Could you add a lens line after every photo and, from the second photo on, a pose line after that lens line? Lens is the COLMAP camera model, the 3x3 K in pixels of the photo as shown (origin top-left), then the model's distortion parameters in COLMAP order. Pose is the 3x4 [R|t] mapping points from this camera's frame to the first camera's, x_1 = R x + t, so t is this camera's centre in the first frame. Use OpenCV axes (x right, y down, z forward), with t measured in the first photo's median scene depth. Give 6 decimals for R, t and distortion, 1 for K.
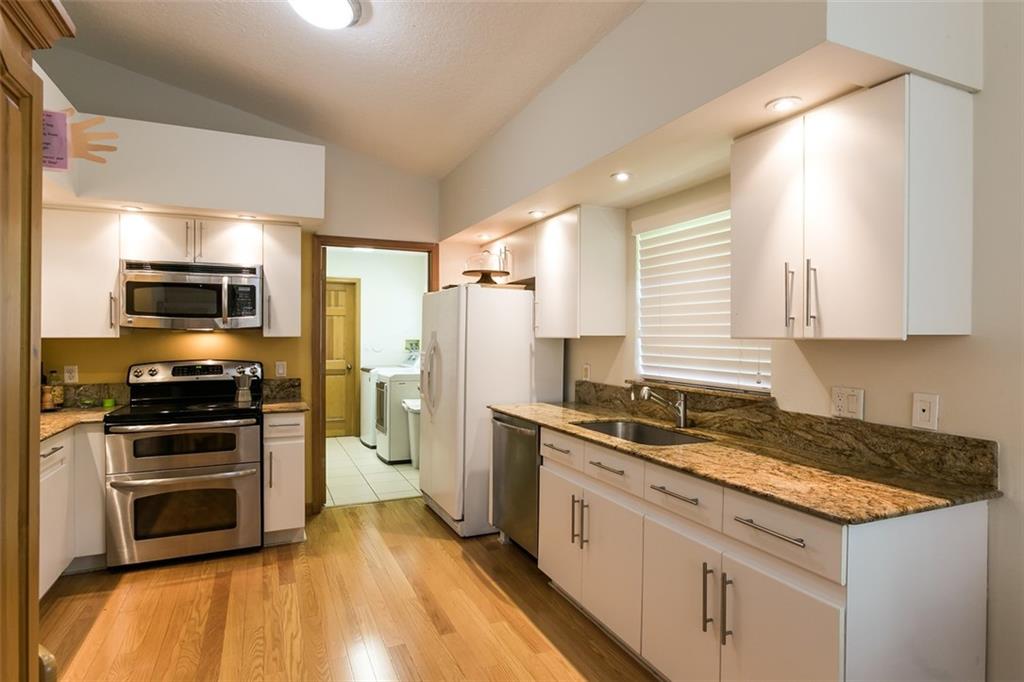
lens RADIAL K [[553.4, 0, 511.0], [0, 553.4, 339.9], [0, 0, 1]] dist [0.032073, 0.000705]
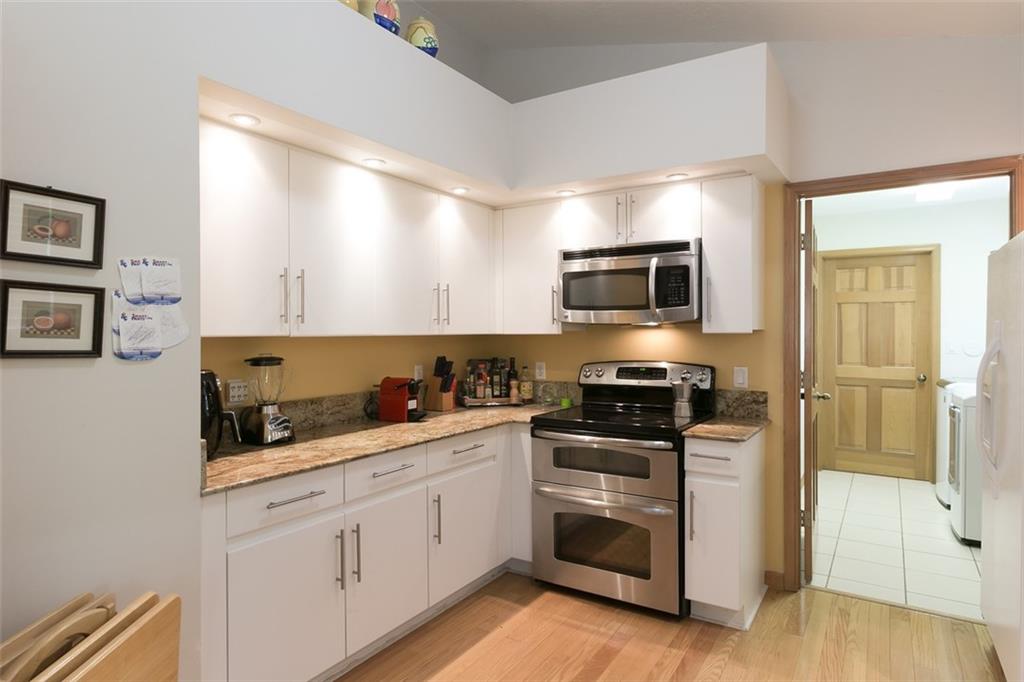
lens RADIAL K [[615.7, 0, 507.4], [0, 615.7, 335.1], [0, 0, 1]] dist [0.013491, 0.002090]
pose [[0.562089, 0.001237, -0.827076, 0.095469], [-0.002993, 0.999995, -0.000538, -0.001659], [0.827071, 0.002778, 0.562090, 0.329954]]
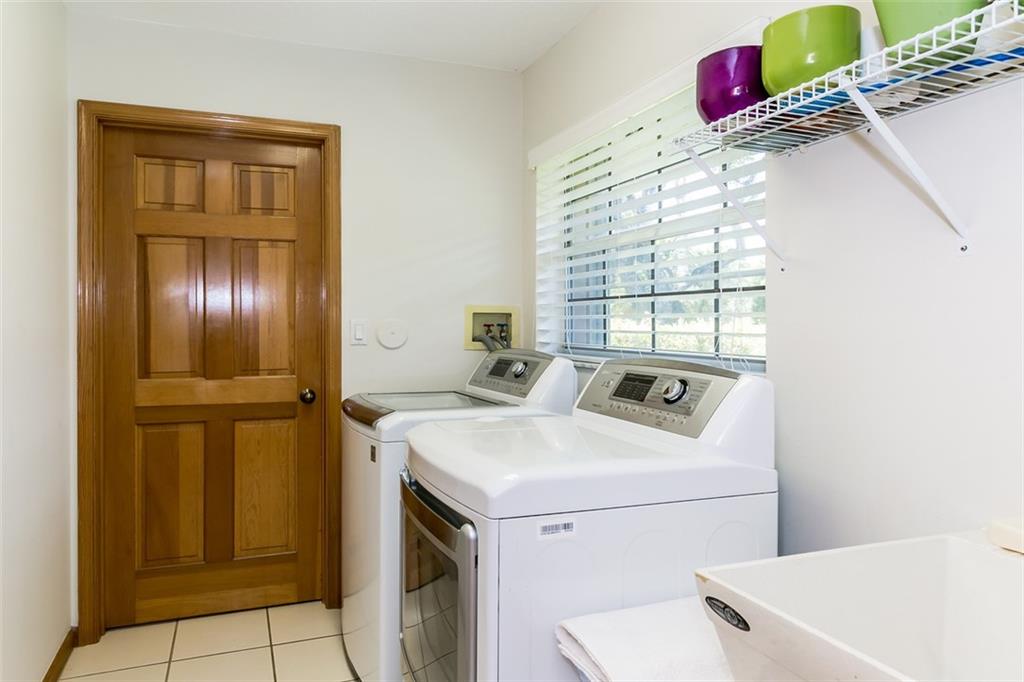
lens RADIAL K [[699.0, 0, 508.6], [0, 699.0, 331.3], [0, 0, 1]] dist [0.023391, 0.001348]
pose [[0.999418, -0.004010, -0.033867, -0.315851], [0.004200, 0.999976, 0.005543, 0.017275], [0.033844, -0.005682, 0.999411, 1.178981]]
